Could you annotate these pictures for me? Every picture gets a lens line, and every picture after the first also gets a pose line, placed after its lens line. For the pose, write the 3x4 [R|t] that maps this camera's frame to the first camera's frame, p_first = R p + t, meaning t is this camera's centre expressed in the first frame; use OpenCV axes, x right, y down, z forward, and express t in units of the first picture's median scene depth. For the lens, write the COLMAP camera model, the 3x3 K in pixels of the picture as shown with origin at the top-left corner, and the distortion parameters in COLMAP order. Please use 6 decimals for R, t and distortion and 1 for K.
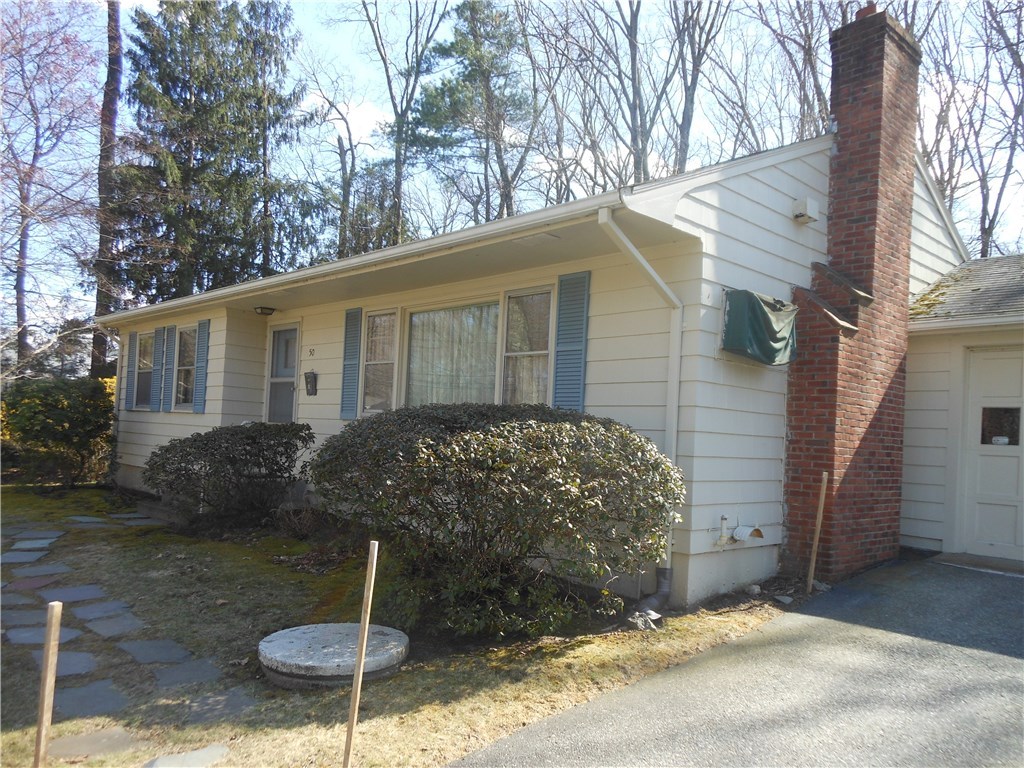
lens RADIAL K [[764.7, 0, 539.6], [0, 764.7, 420.1], [0, 0, 1]] dist [0.027791, -0.000117]
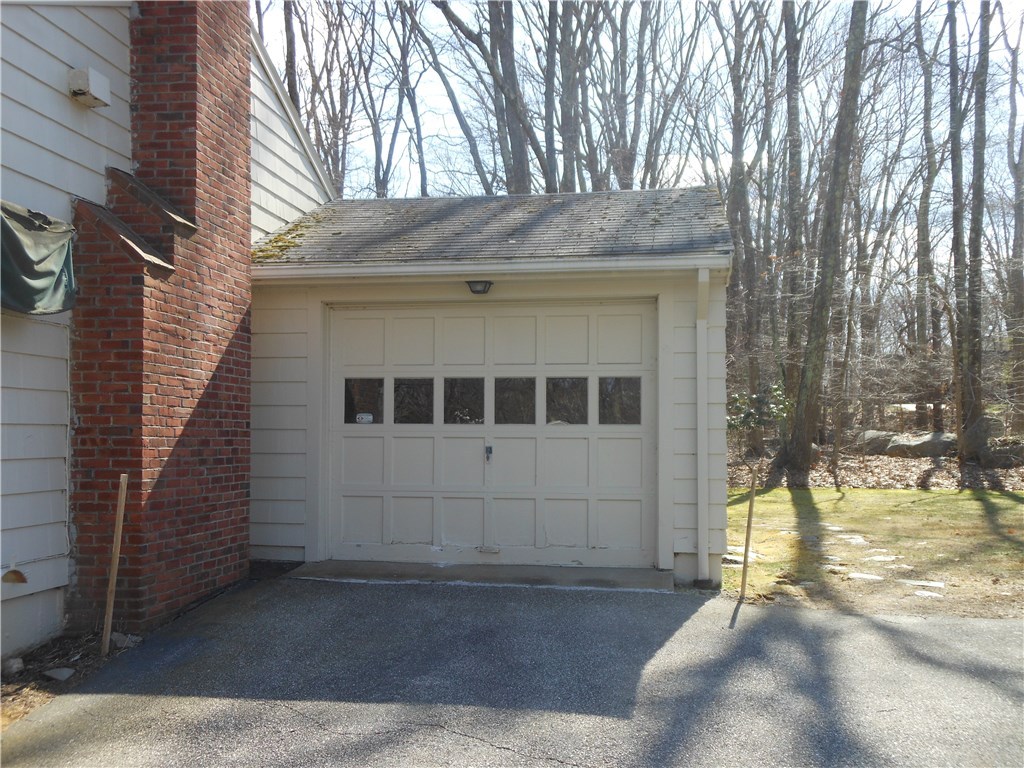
lens RADIAL K [[988.8, 0, 511.2], [0, 988.8, 385.3], [0, 0, 1]] dist [-0.016474, 0.000000]
pose [[0.795318, -0.012348, 0.606066, 0.106175], [0.020380, 0.999772, -0.006374, 0.001726], [-0.605849, 0.017421, 0.795389, 0.087456]]
